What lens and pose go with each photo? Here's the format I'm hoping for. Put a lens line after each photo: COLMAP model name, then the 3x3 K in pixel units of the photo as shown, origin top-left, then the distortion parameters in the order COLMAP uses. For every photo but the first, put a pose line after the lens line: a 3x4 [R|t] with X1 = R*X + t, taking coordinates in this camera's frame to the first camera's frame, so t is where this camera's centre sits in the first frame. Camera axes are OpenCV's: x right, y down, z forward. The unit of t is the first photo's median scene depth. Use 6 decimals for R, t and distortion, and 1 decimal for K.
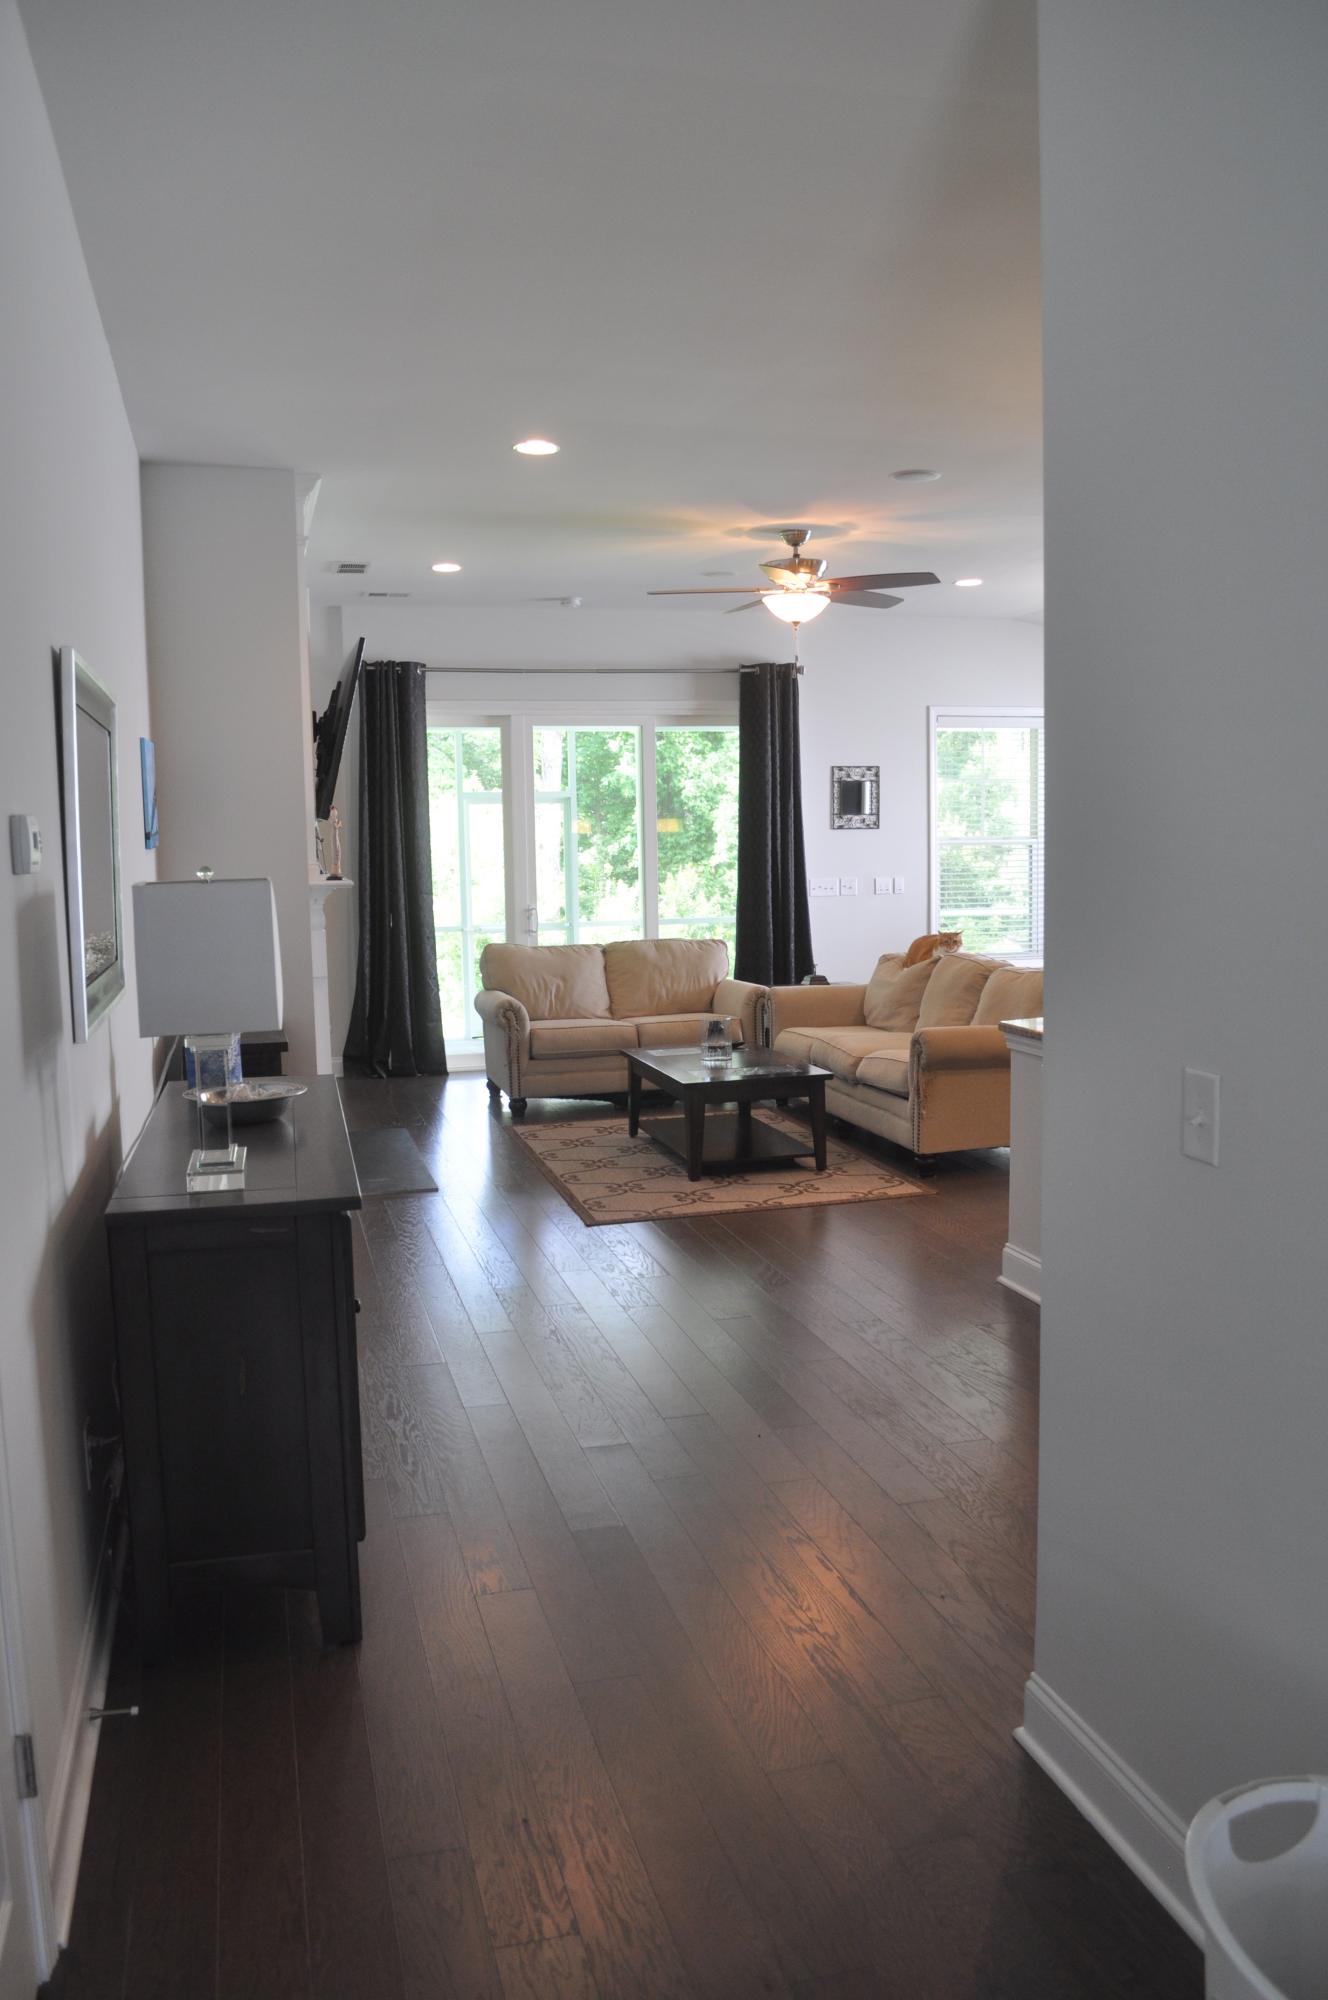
lens RADIAL K [[1571.3, 0, 676.1], [0, 1571.3, 1005.0], [0, 0, 1]] dist [-0.084241, 0.014608]
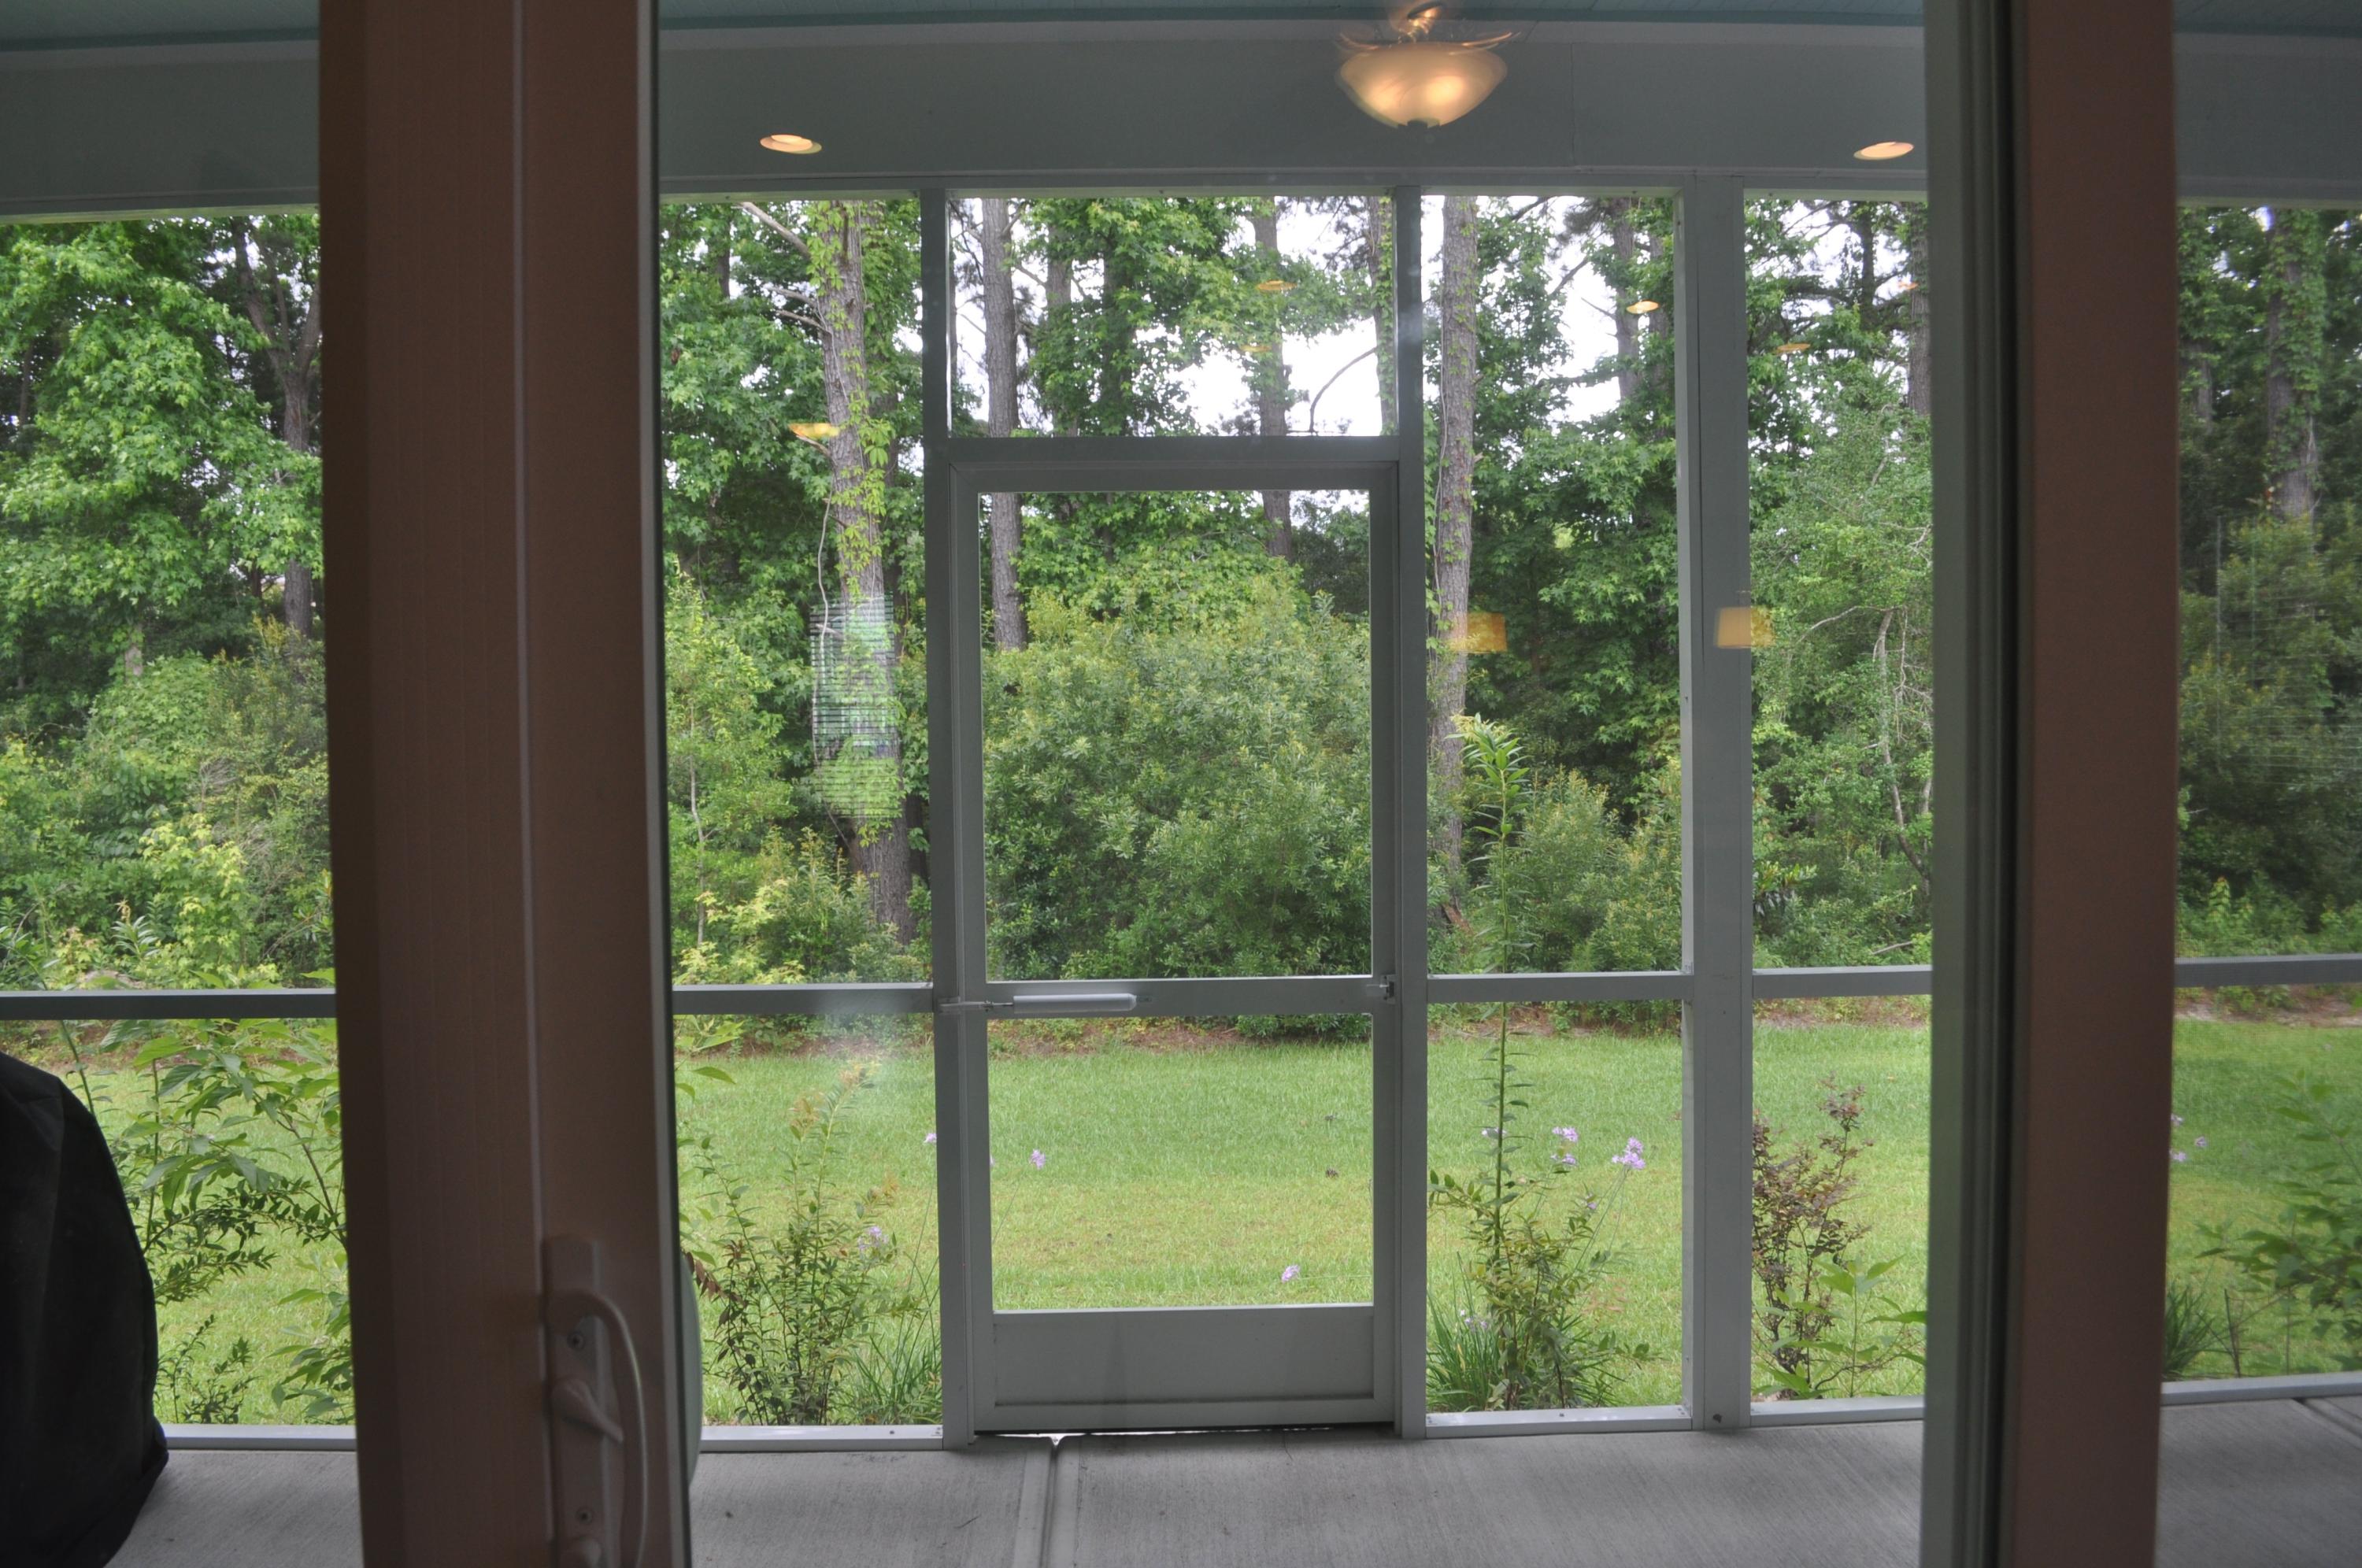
lens RADIAL K [[1855.5, 0, 1166.2], [0, 1855.5, 771.5], [0, 0, 1]] dist [-0.084241, 0.014608]
pose [[0.970238, 0.015183, -0.241676, -0.053734], [-0.032392, 0.997201, -0.067392, -0.093744], [0.239976, 0.073215, 0.968014, 1.056827]]
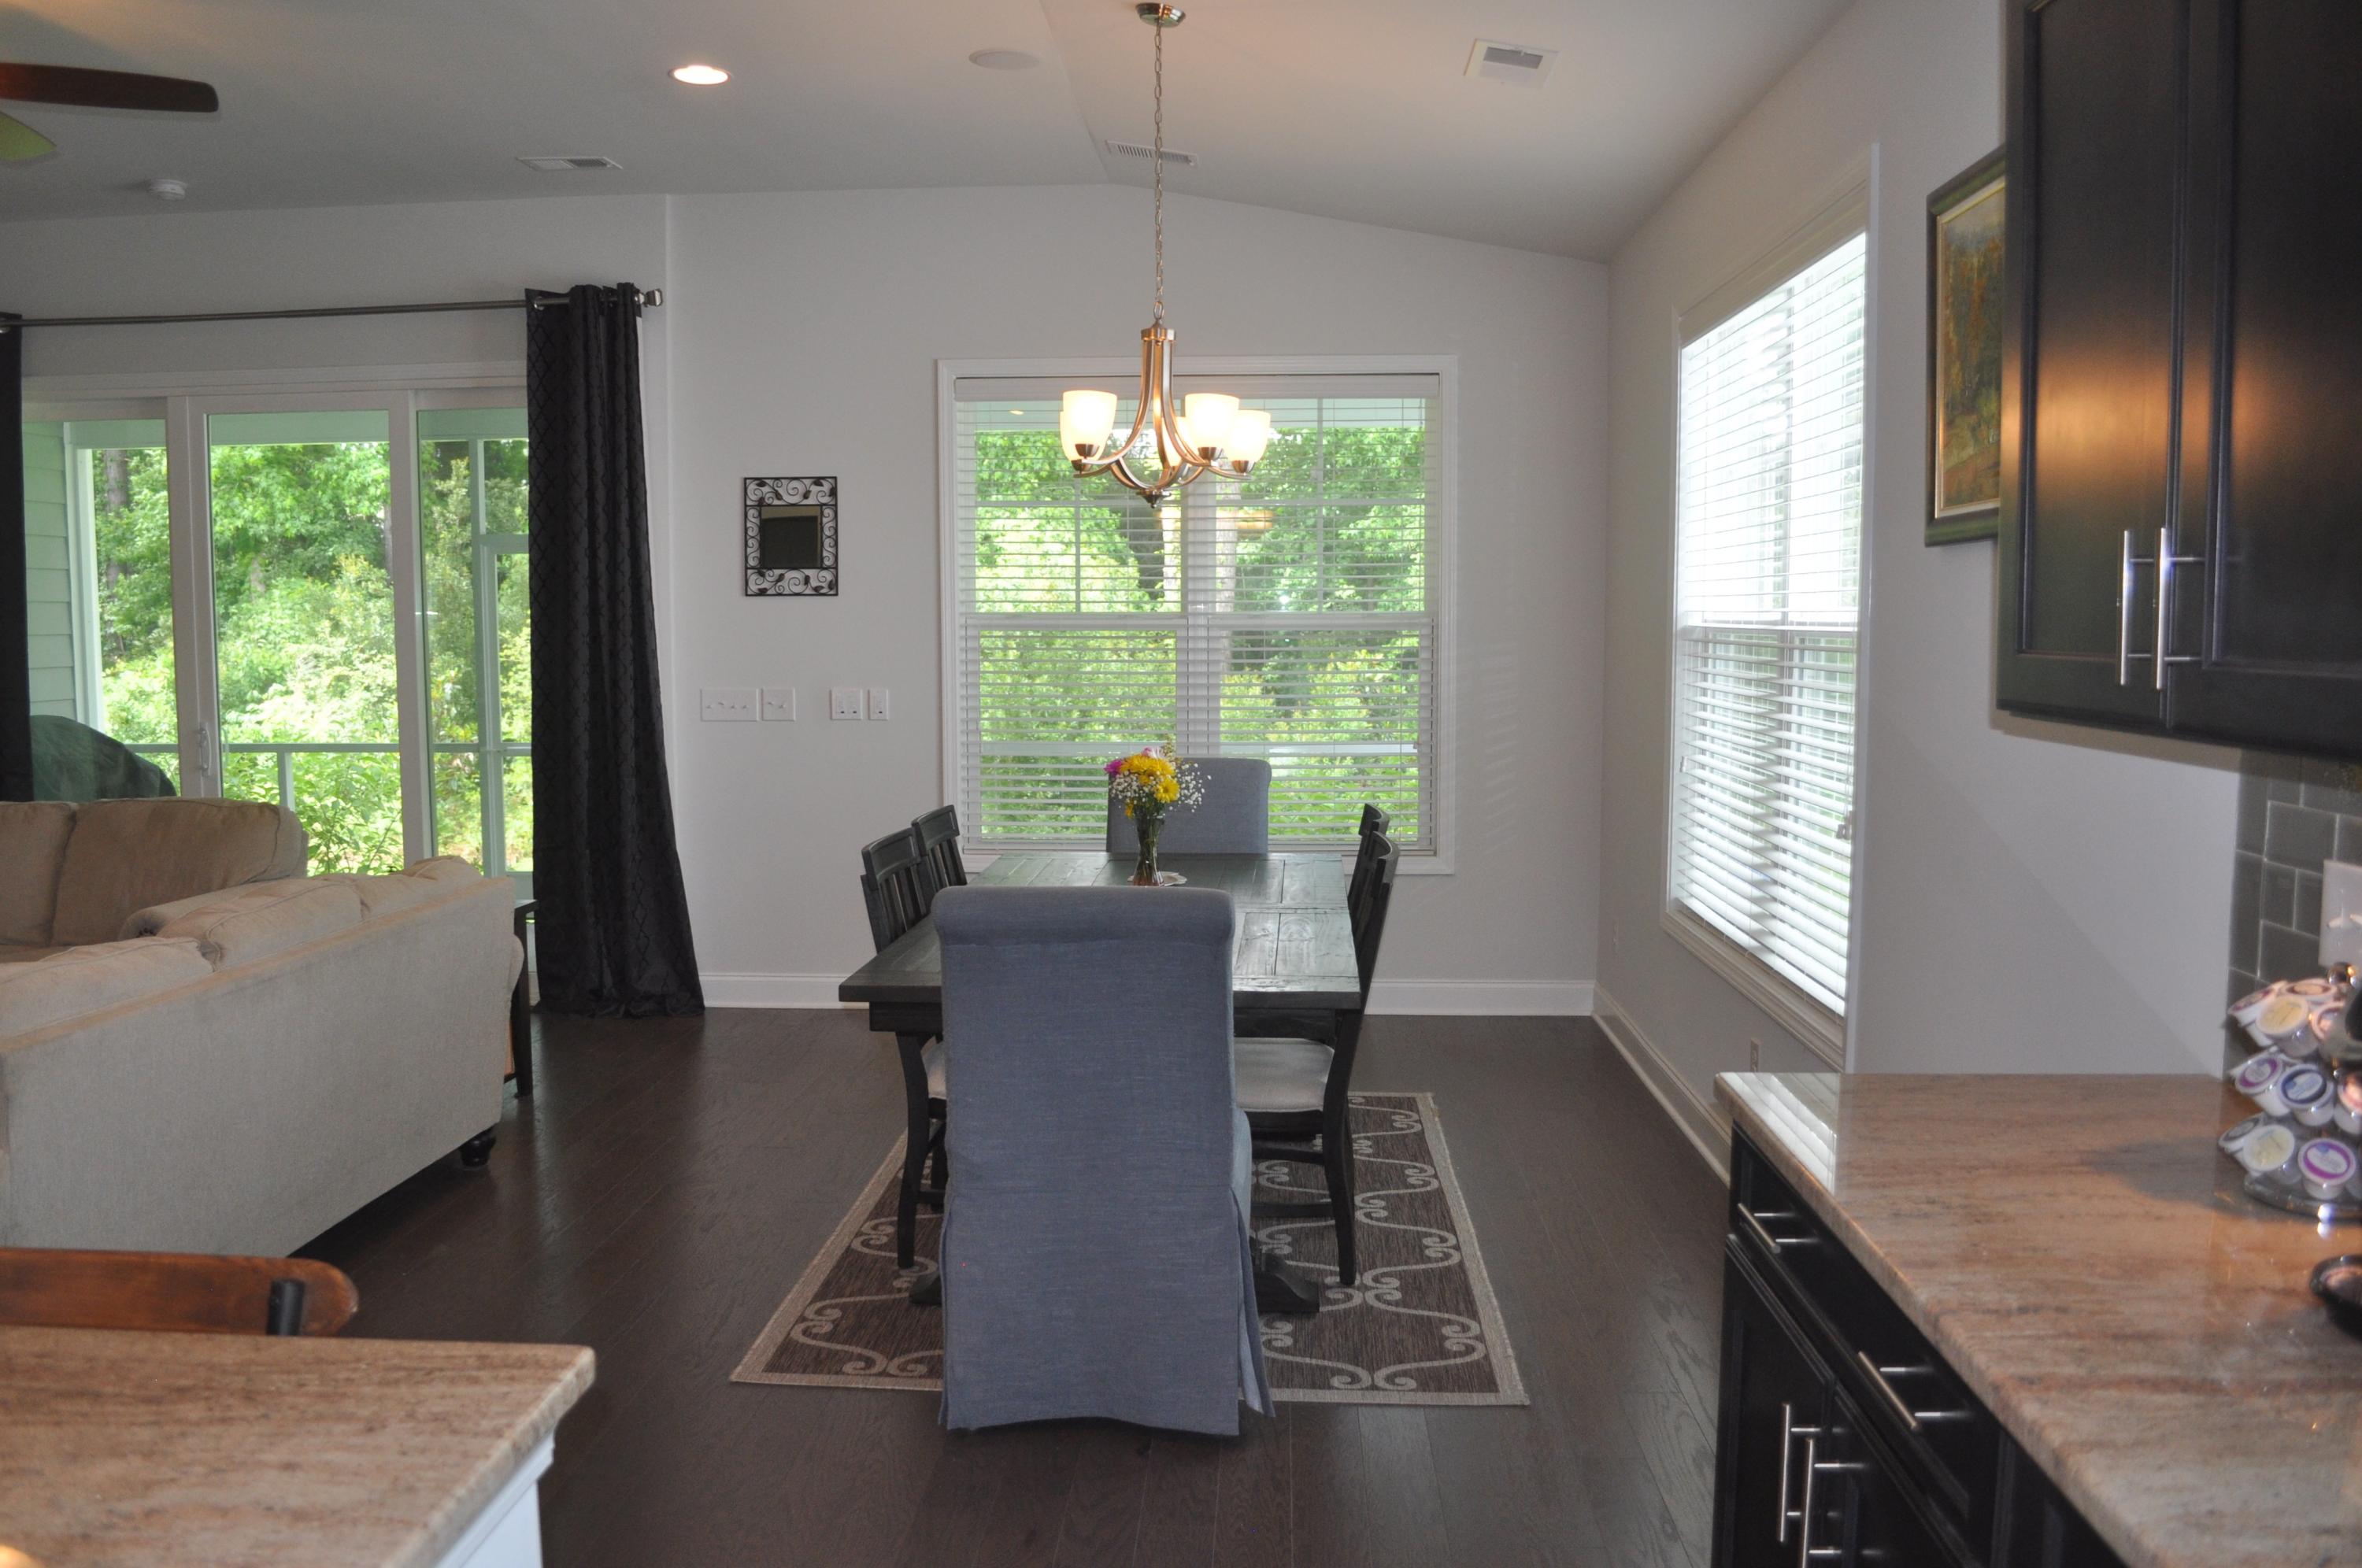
lens RADIAL K [[1855.5, 0, 1168.2], [0, 1855.5, 791.4], [0, 0, 1]] dist [-0.084241, 0.014608]
pose [[0.948156, 0.045362, -0.314553, 0.527692], [-0.048275, 0.998833, -0.001471, -0.062697], [0.314119, 0.016580, 0.949239, 0.546996]]
